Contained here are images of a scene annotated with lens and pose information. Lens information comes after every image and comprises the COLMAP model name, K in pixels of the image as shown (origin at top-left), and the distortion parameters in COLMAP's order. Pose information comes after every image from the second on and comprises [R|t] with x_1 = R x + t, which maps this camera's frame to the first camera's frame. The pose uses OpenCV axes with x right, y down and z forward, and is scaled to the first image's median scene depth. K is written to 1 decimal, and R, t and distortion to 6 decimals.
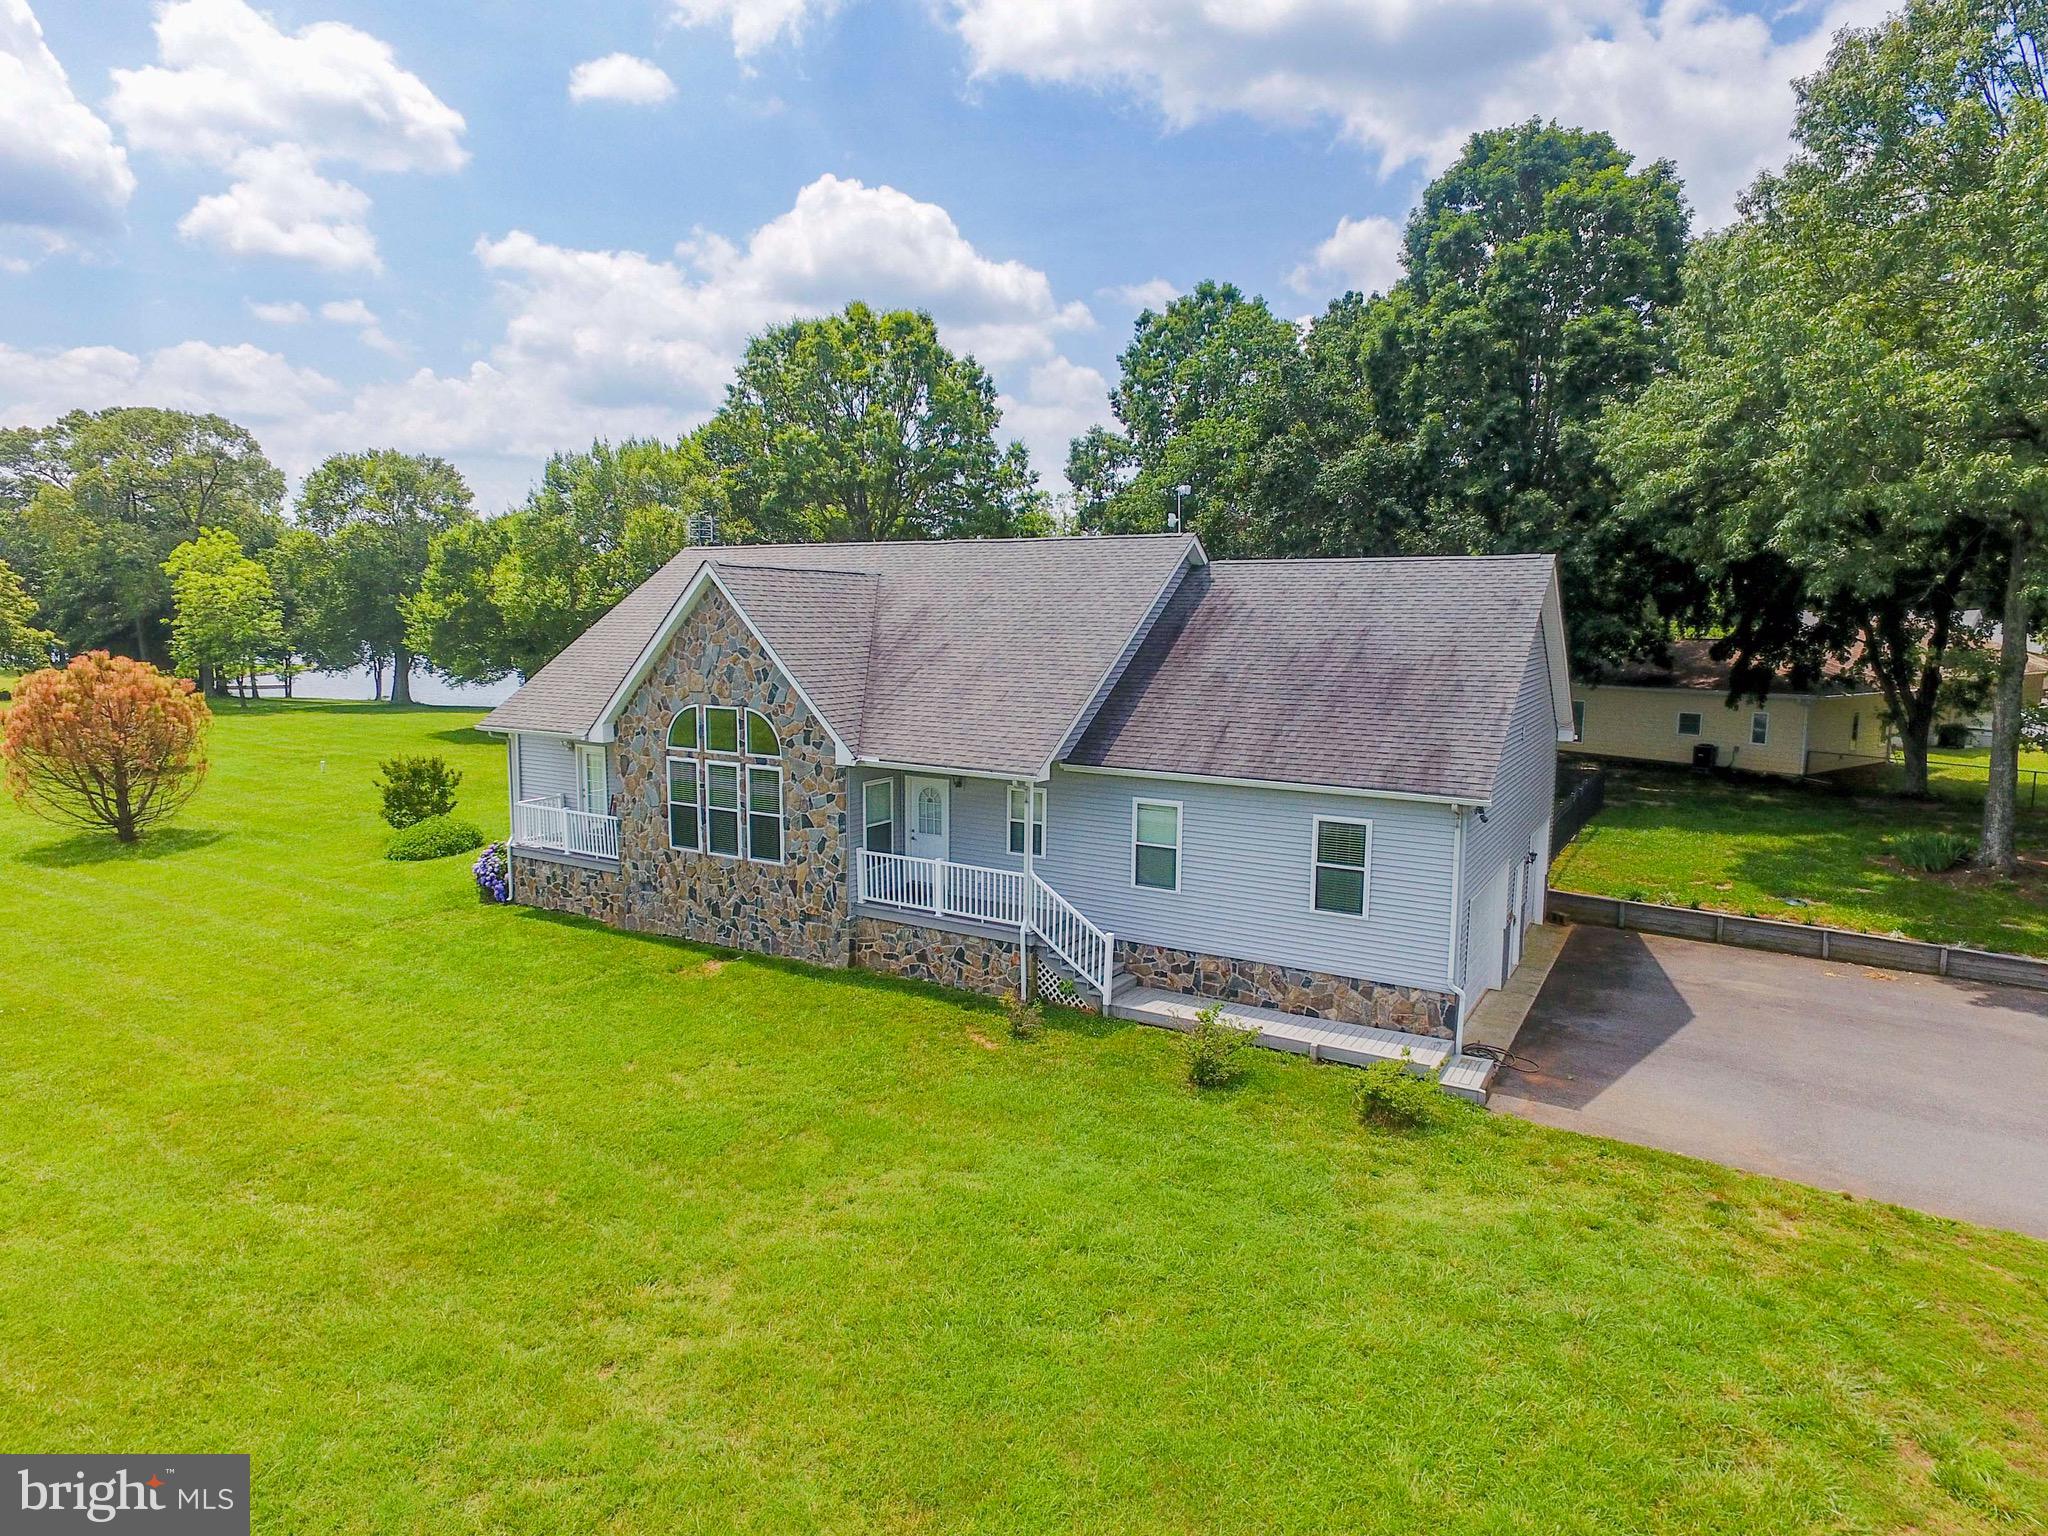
lens RADIAL K [[1183.6, 0, 1021.6], [0, 1183.6, 763.2], [0, 0, 1]] dist [-0.007216, 0.016360]
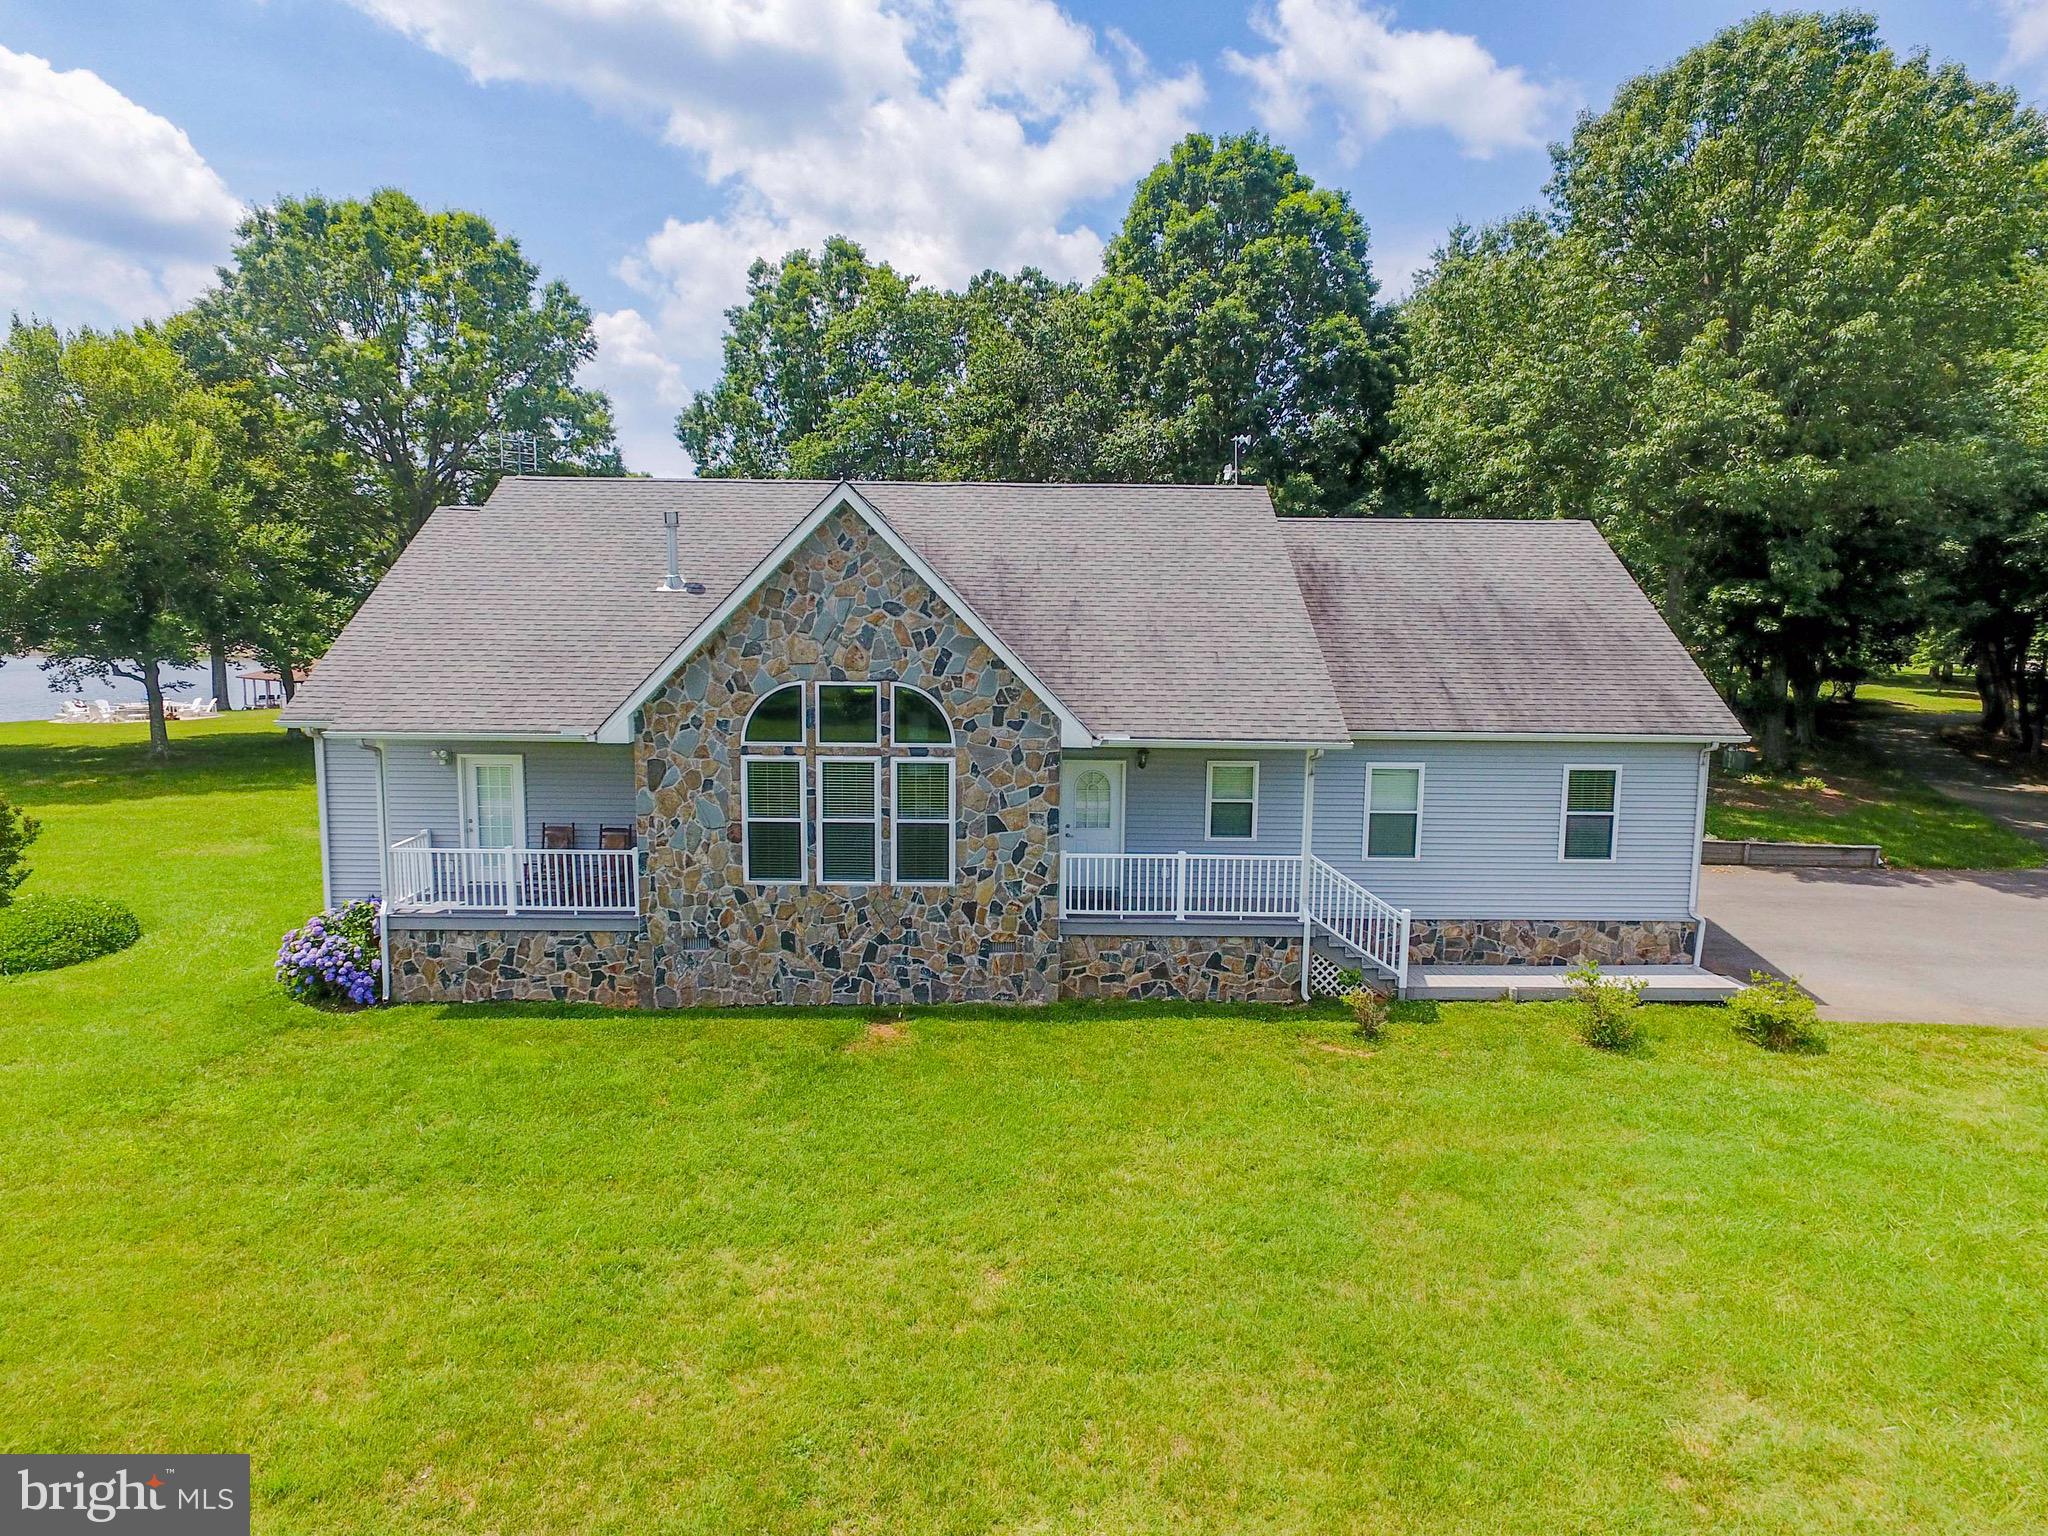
lens RADIAL K [[1183.6, 0, 1020.8], [0, 1183.6, 763.3], [0, 0, 1]] dist [-0.007216, 0.016360]
pose [[0.852455, -0.063802, 0.518892, -0.572113], [0.061925, 0.997861, 0.020962, -0.006346], [-0.519119, 0.014263, 0.854583, 0.325209]]
